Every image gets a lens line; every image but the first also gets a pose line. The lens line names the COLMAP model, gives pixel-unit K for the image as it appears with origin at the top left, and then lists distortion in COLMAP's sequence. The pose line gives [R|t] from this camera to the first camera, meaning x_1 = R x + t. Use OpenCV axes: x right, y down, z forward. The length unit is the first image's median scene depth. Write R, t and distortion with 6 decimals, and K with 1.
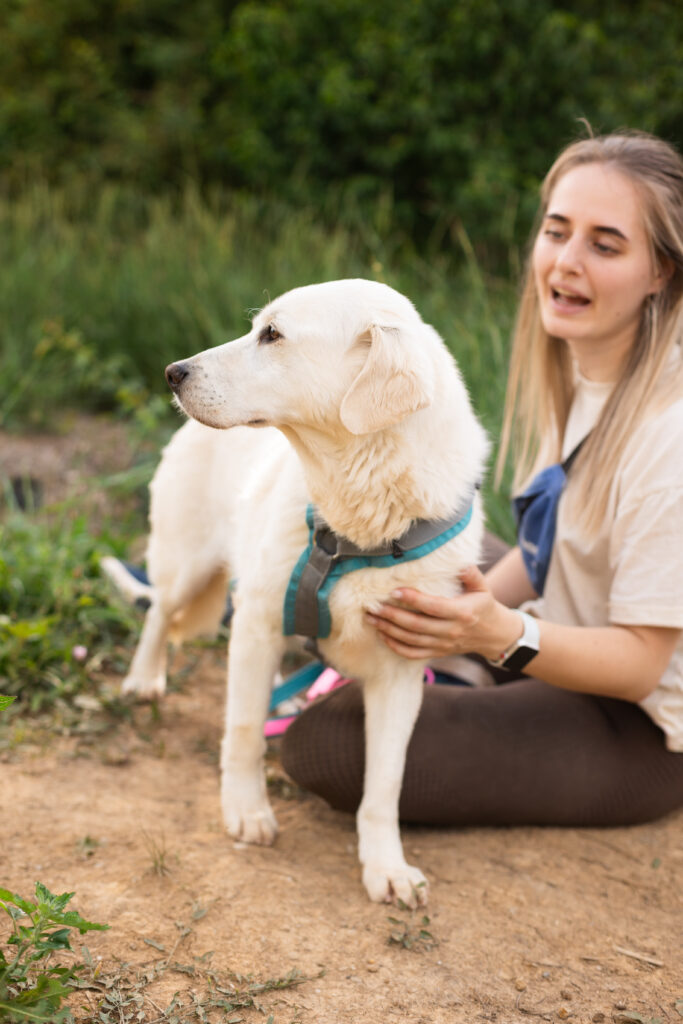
lens RADIAL K [[1466.7, 0, 341.5], [0, 1466.7, 512.0], [0, 0, 1]] dist [-0.008625, -0.042074]
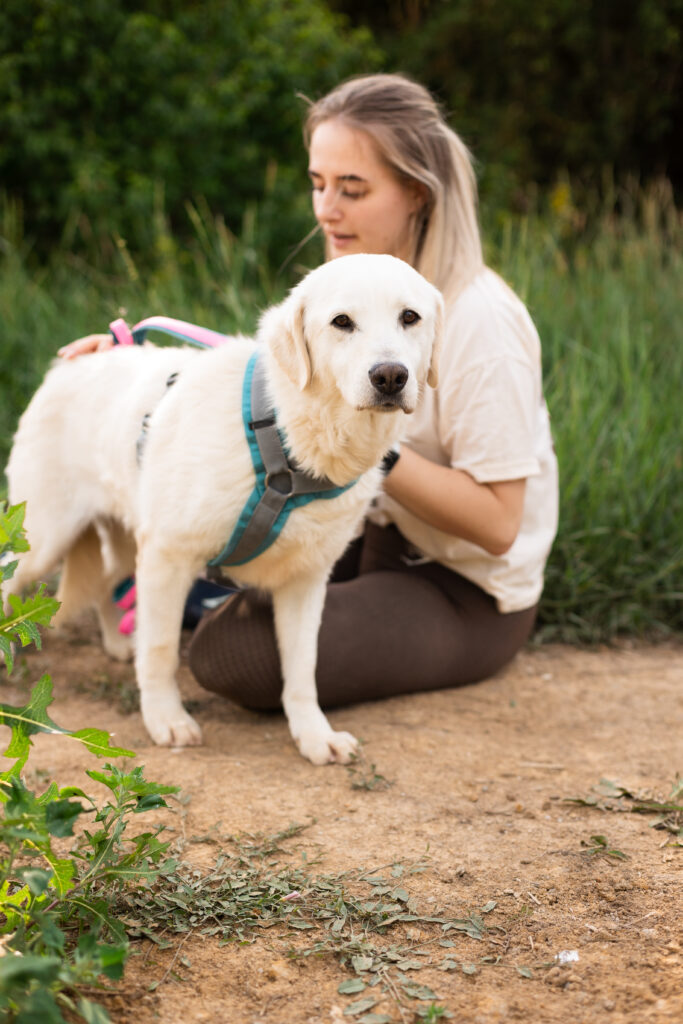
lens RADIAL K [[1475.1, 0, 338.8], [0, 1475.1, 509.1], [0, 0, 1]] dist [-0.006813, -0.063126]
pose [[0.943184, -0.146262, 0.298348, -0.246560], [0.150707, 0.988545, 0.008184, 0.058690], [-0.296127, 0.037244, 0.954422, -0.081050]]
